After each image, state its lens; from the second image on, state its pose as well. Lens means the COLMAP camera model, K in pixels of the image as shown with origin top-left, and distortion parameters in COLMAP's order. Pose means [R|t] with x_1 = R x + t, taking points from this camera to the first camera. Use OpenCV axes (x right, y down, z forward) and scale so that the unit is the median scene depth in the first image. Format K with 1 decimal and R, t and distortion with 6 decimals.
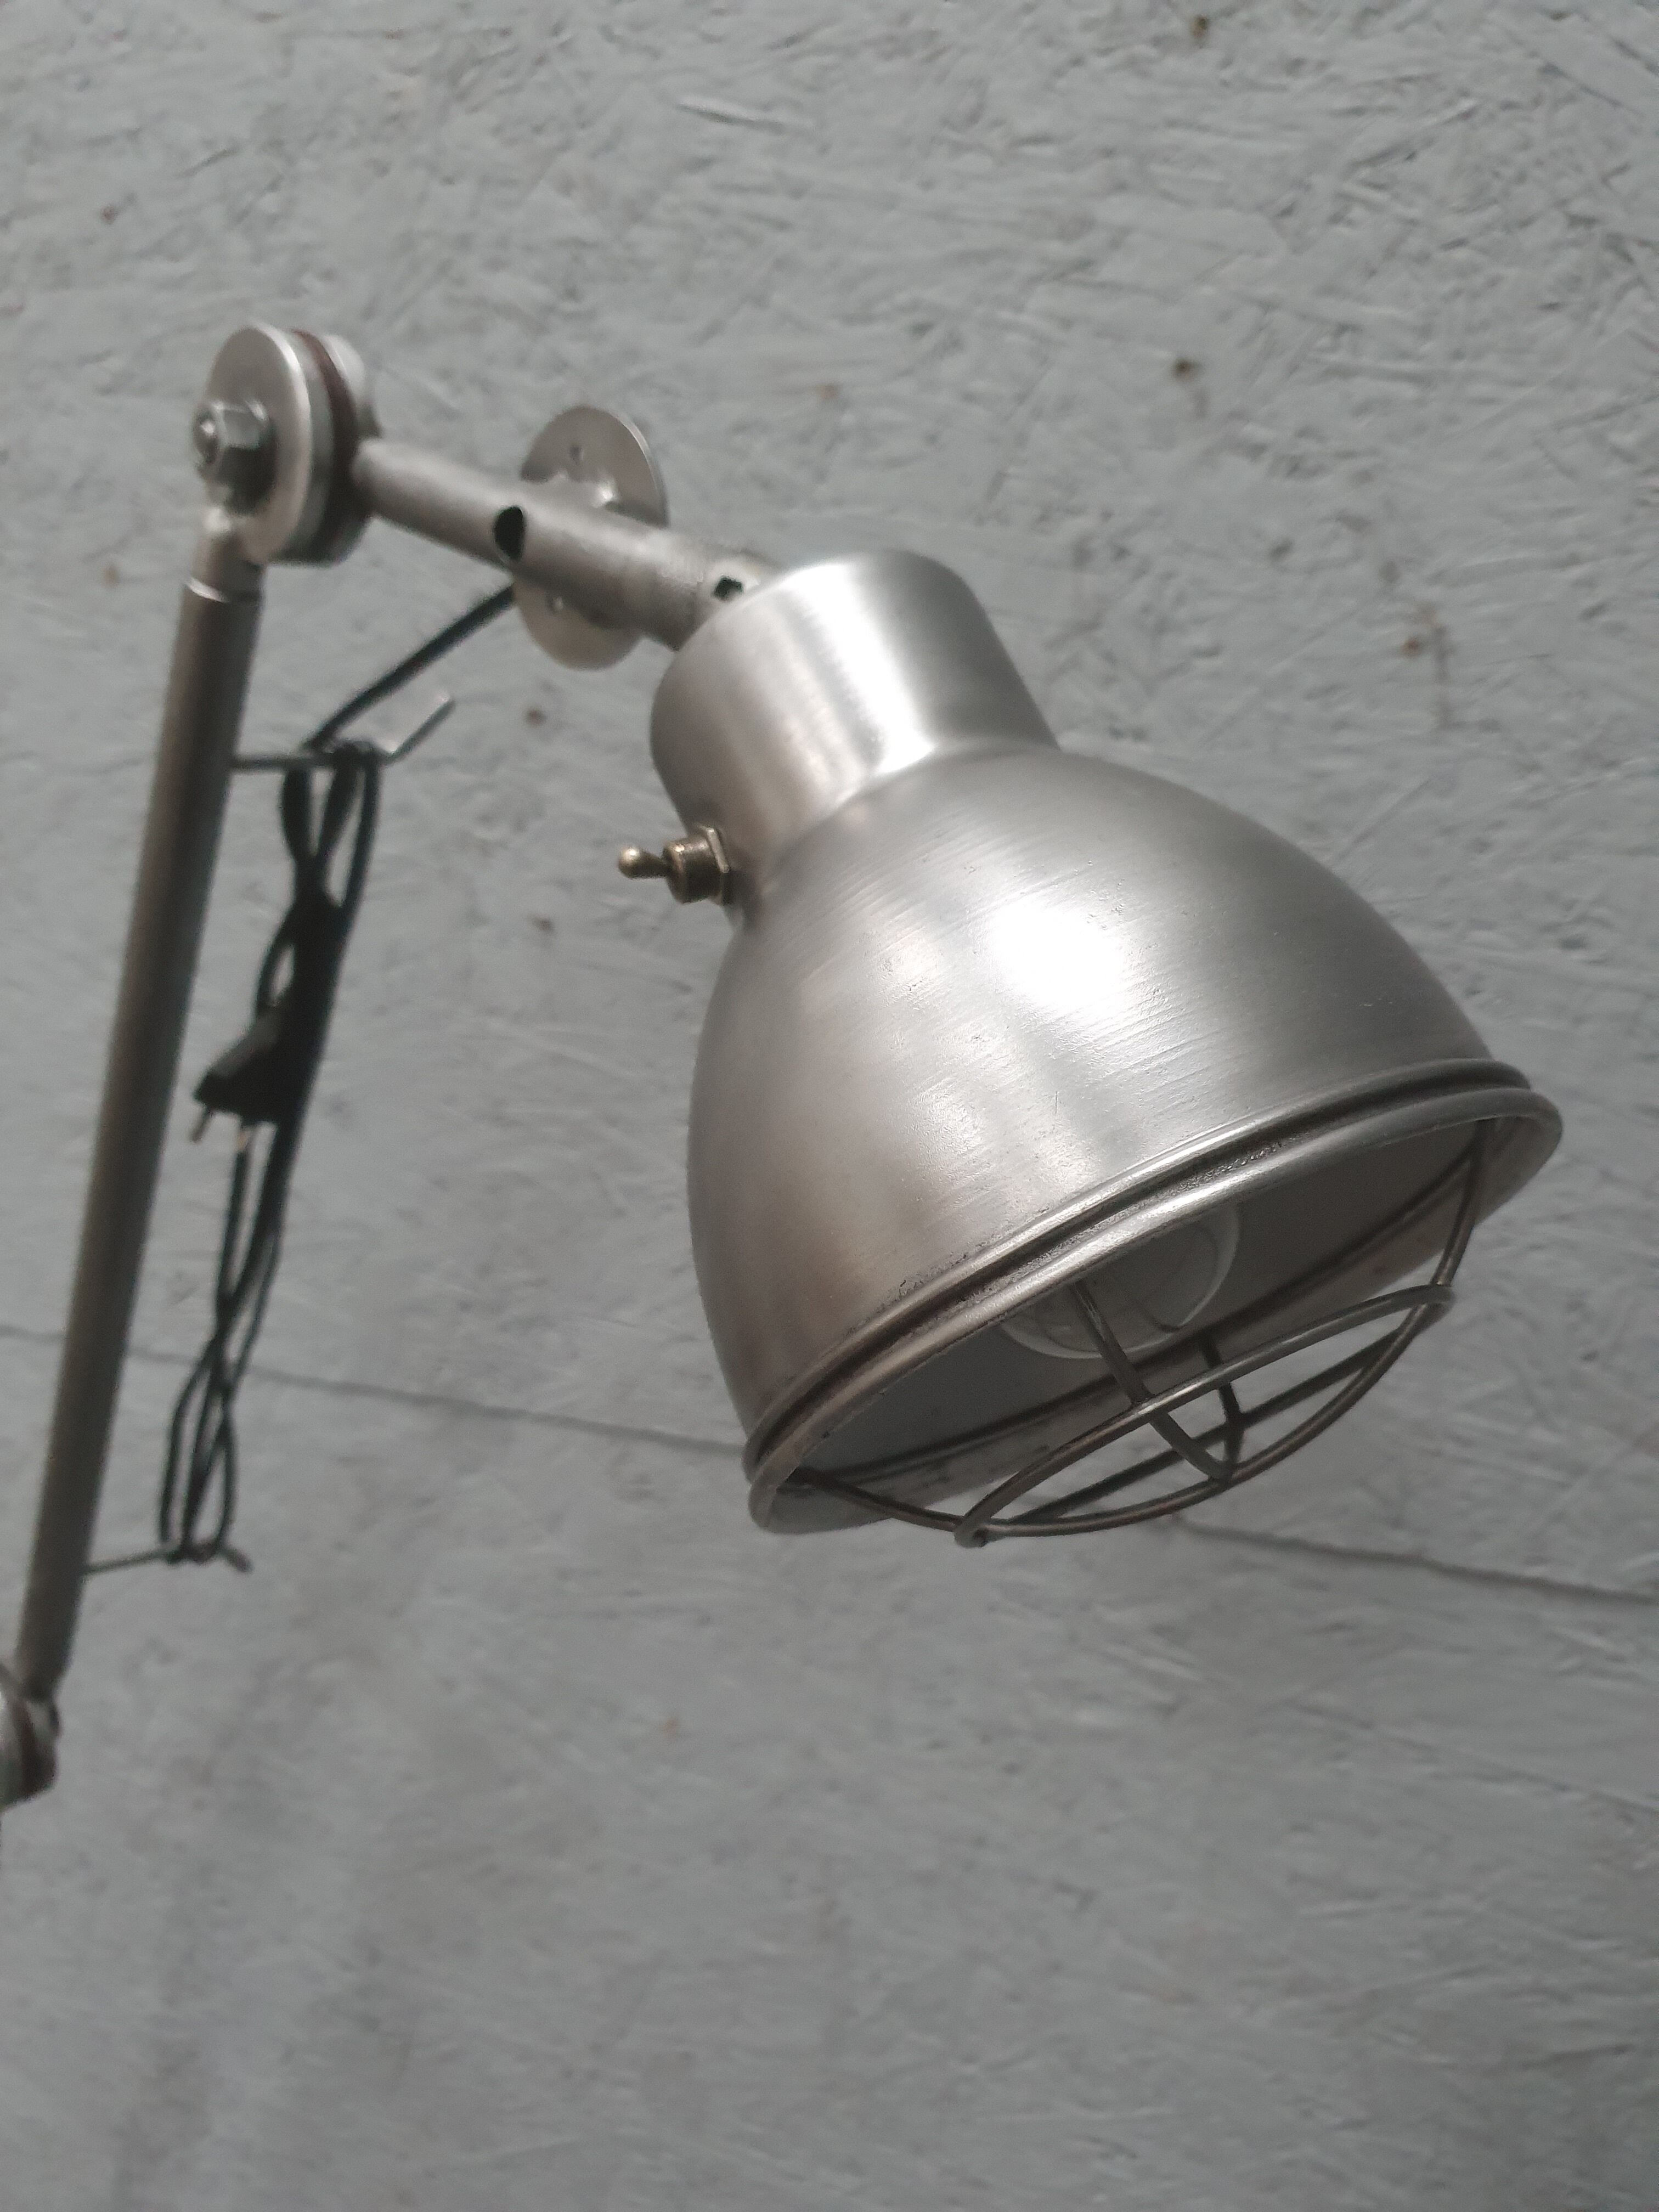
lens RADIAL K [[1740.0, 0, 838.6], [0, 1740.0, 1083.6], [0, 0, 1]] dist [0.014511, 0.005803]
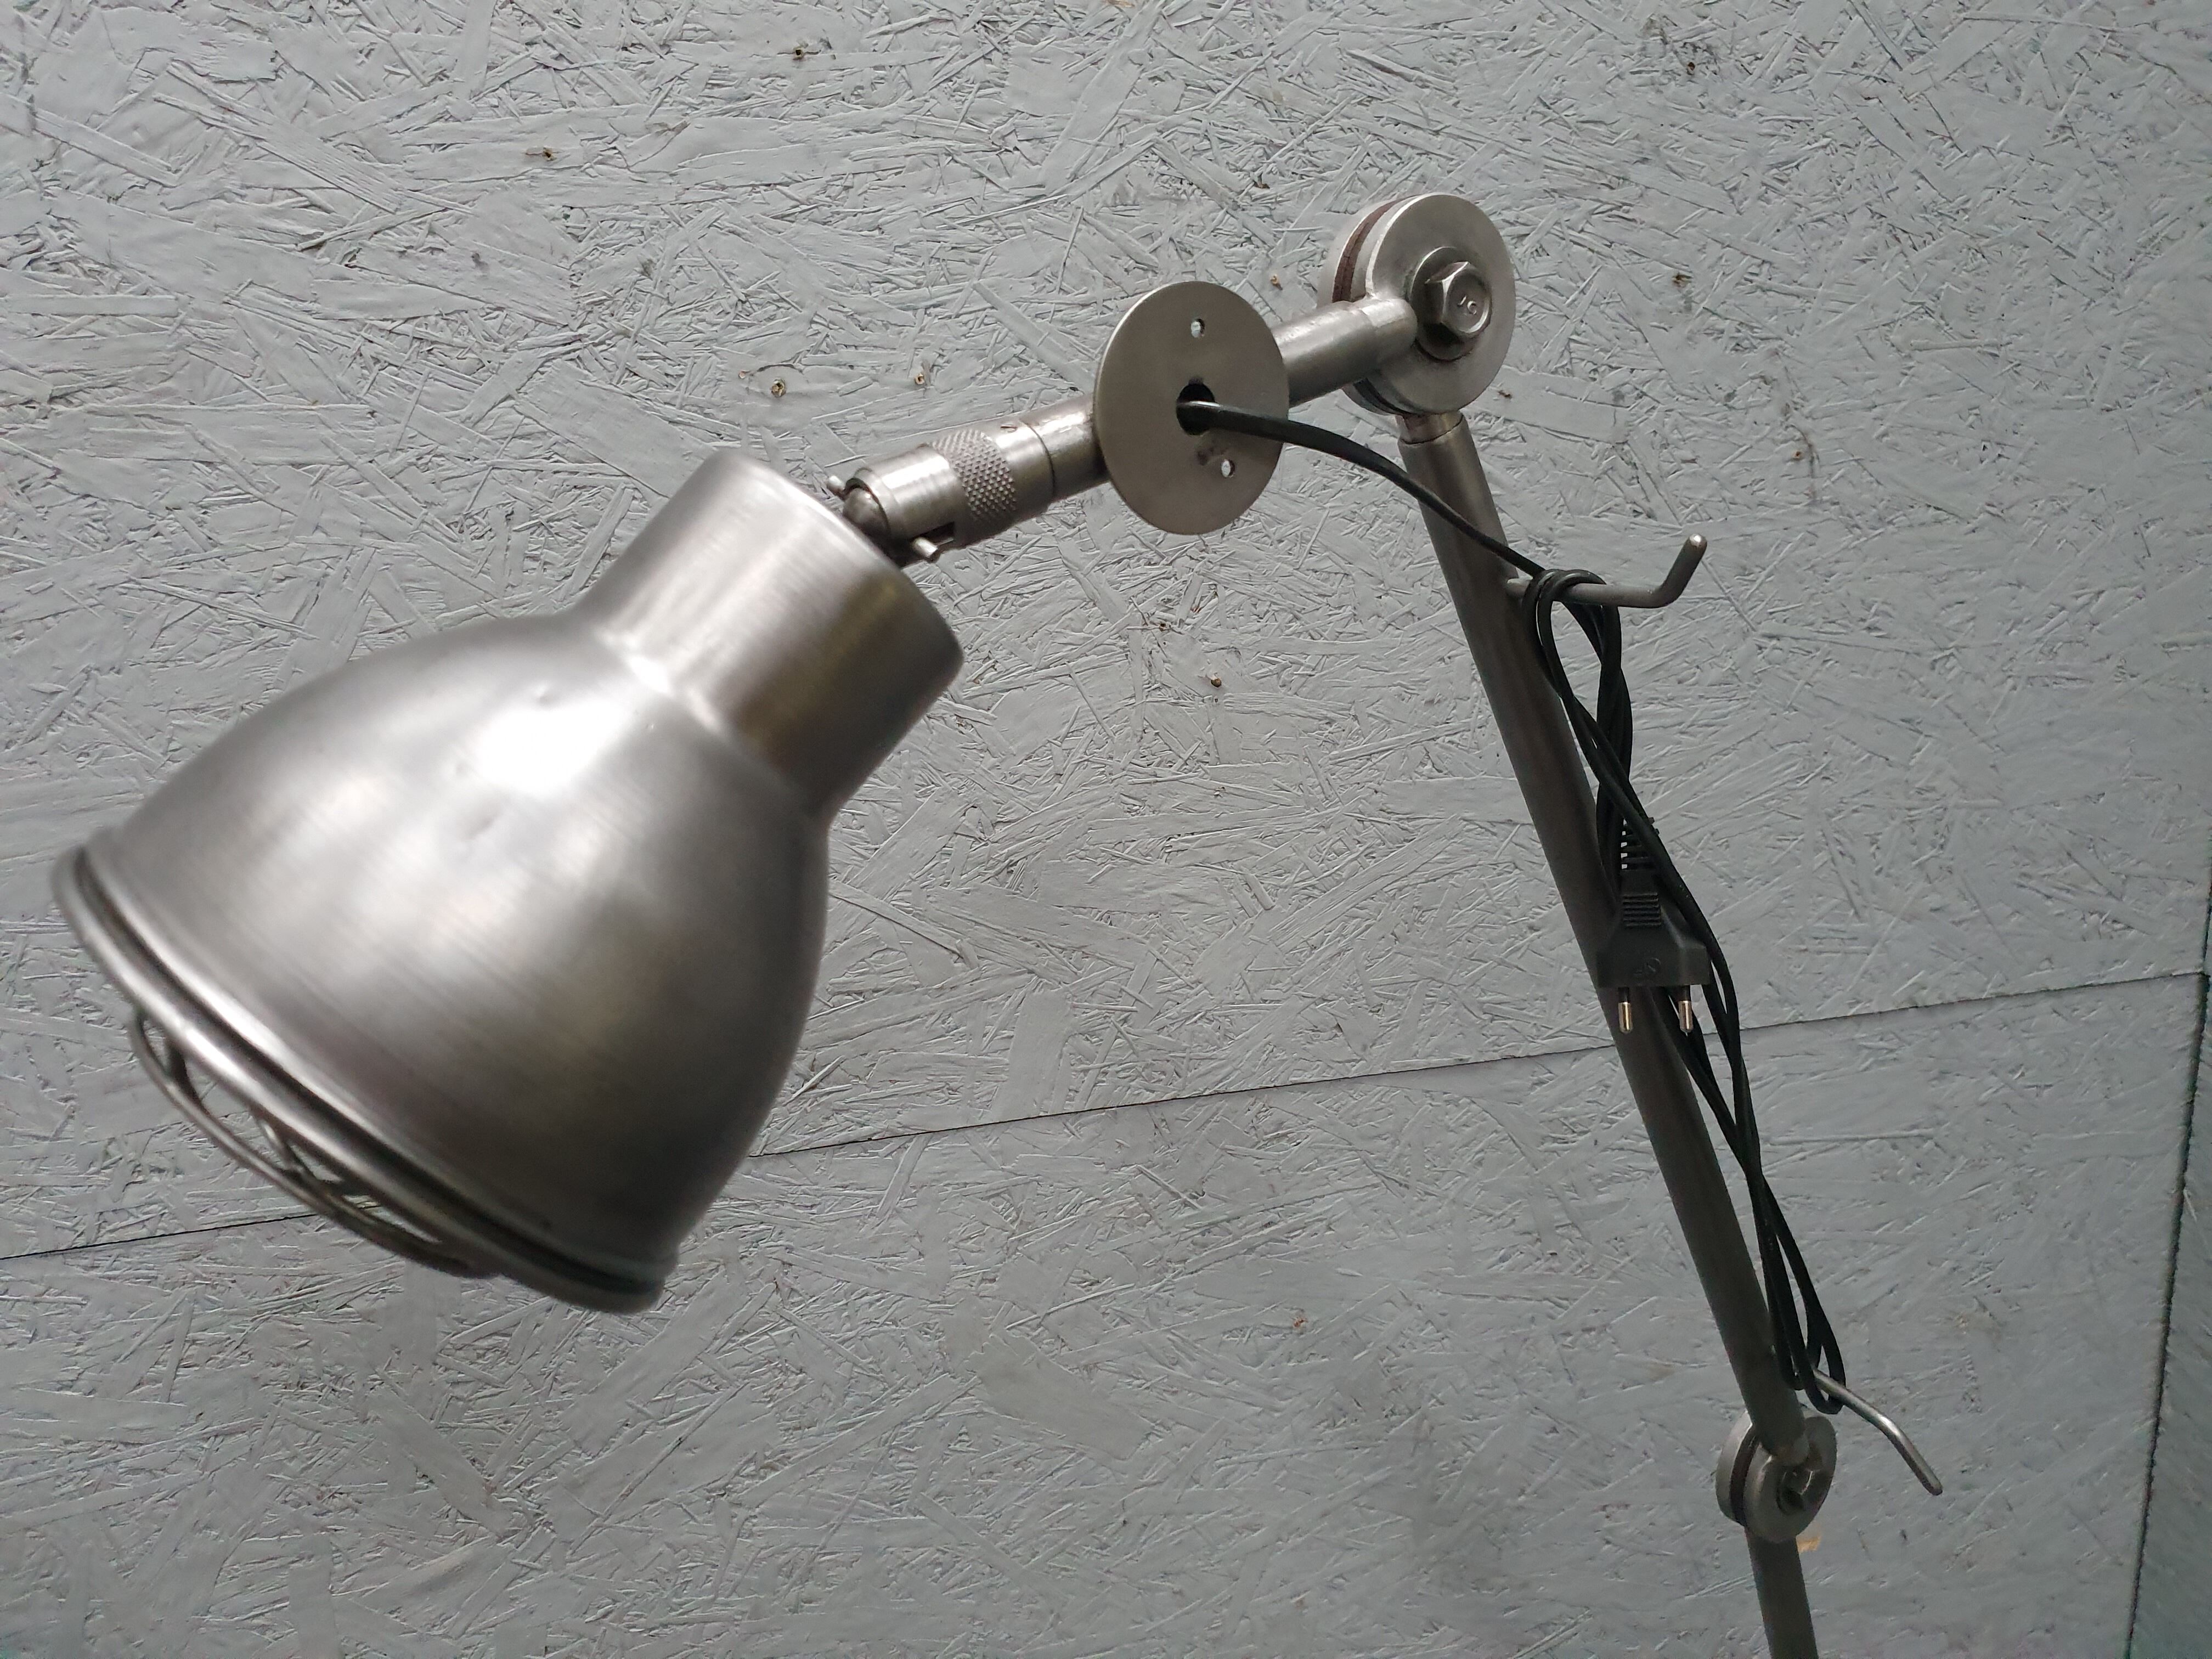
lens RADIAL K [[1740.0, 0, 1110.6], [0, 1740.0, 794.0], [0, 0, 1]] dist [0.014511, 0.005803]
pose [[0.787158, -0.129571, 0.602987, -1.154845], [0.143636, 0.989313, 0.025079, -0.066696], [-0.599793, 0.066870, 0.797356, 0.094965]]
